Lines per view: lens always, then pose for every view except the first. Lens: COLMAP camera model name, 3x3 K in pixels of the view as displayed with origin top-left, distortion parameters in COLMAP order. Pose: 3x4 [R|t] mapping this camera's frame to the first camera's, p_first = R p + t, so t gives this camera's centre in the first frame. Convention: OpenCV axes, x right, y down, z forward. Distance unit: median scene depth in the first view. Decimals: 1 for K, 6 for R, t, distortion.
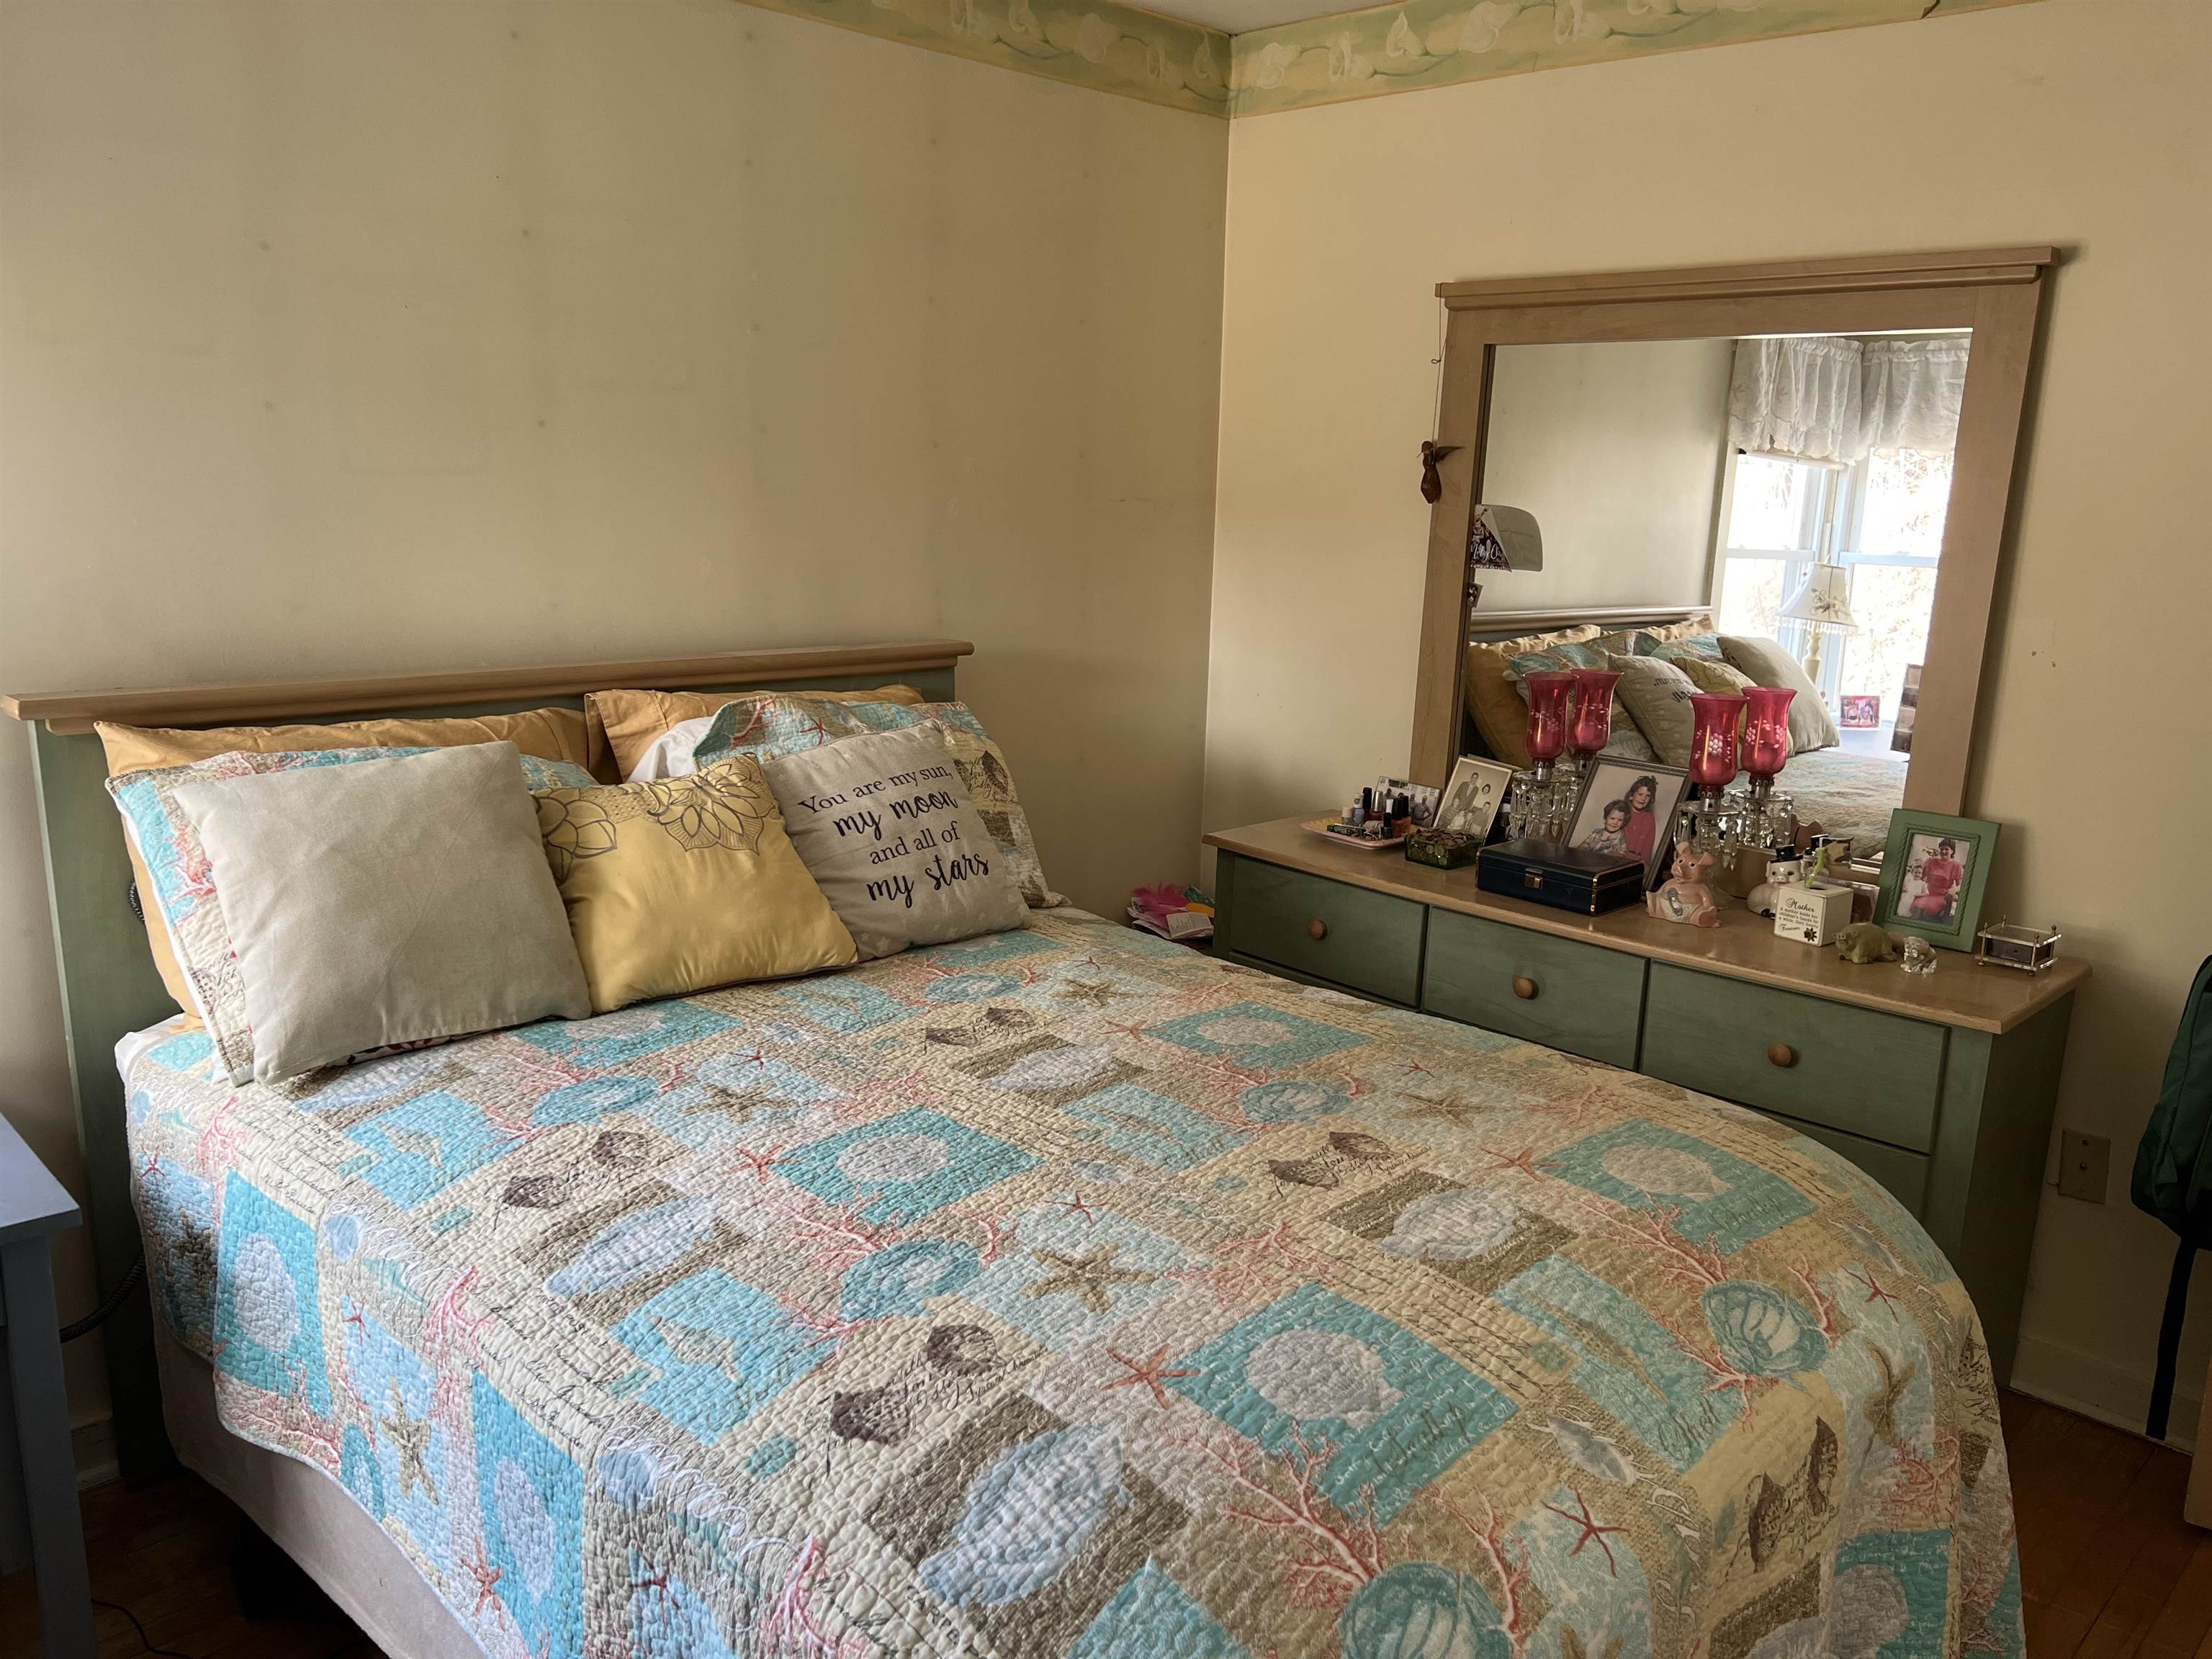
lens RADIAL K [[1676.6, 0, 1106.0], [0, 1676.6, 829.5], [0, 0, 1]] dist [0.117370, -0.136127]
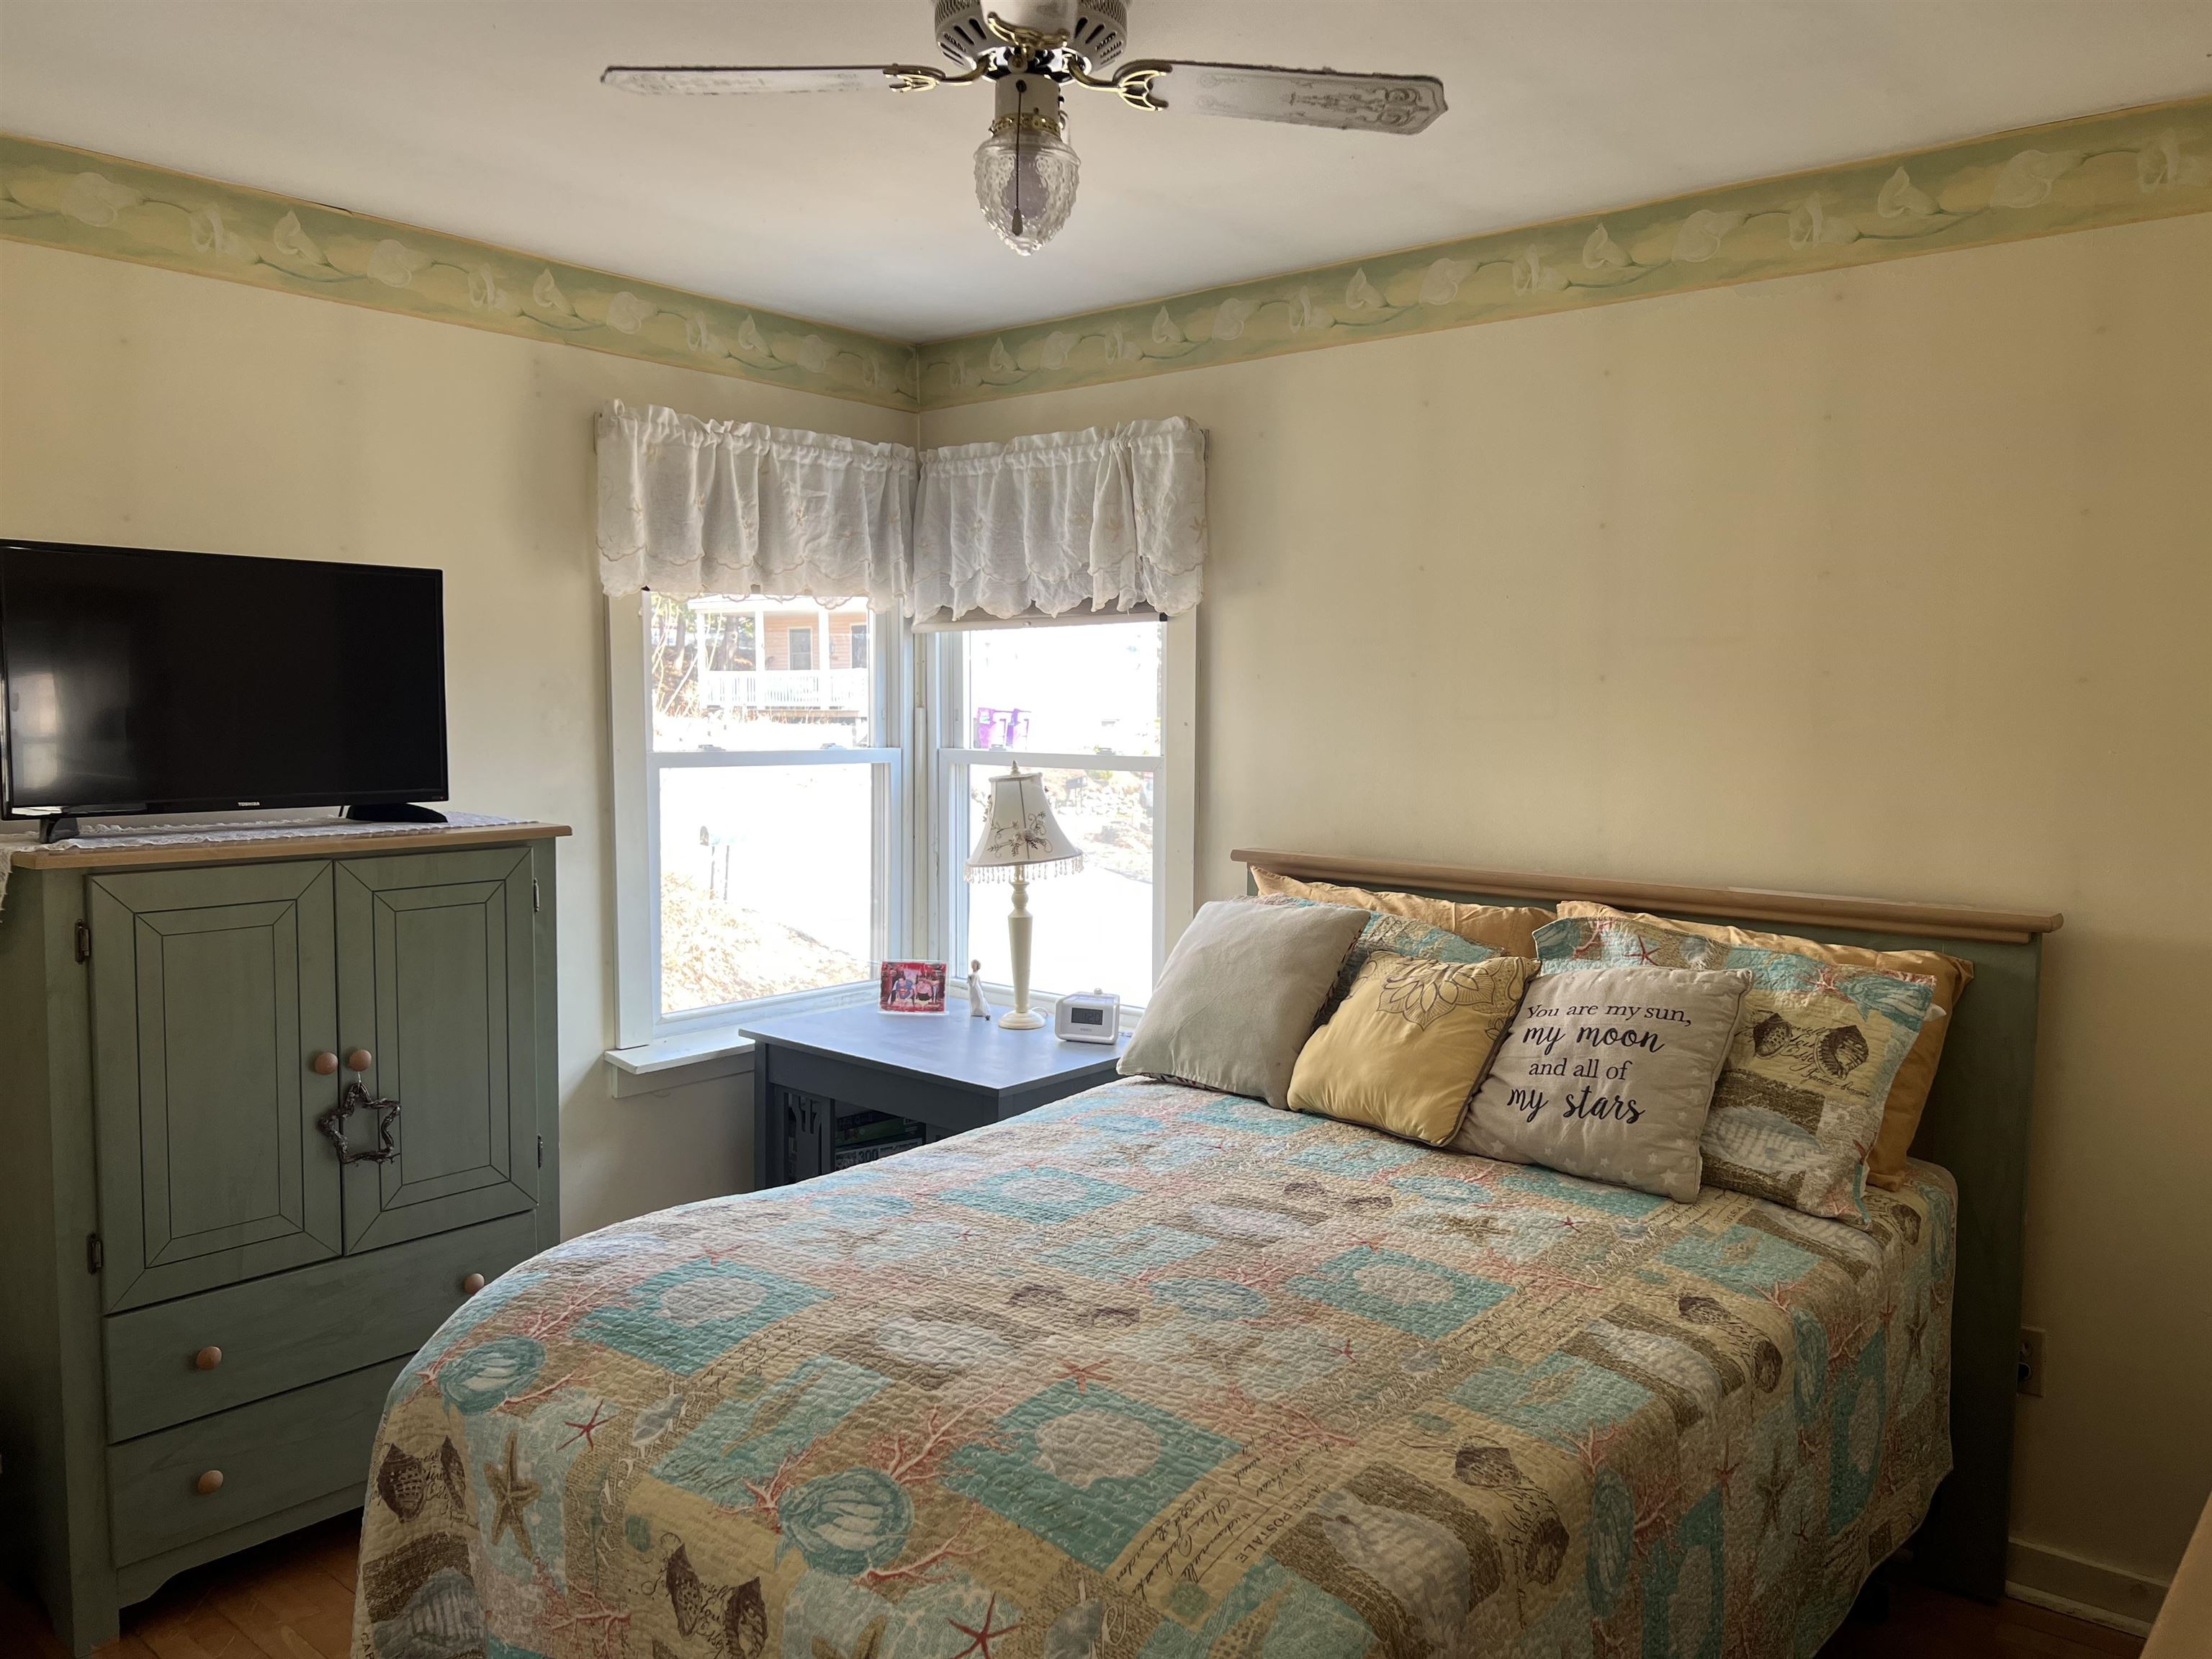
lens RADIAL K [[1647.8, 0, 1113.5], [0, 1647.8, 836.9], [0, 0, 1]] dist [0.048411, -0.061160]
pose [[0.077897, 0.058895, -0.995220, 0.986793], [-0.218629, 0.974964, 0.040583, -0.125108], [0.972694, 0.214422, 0.088823, 0.723231]]
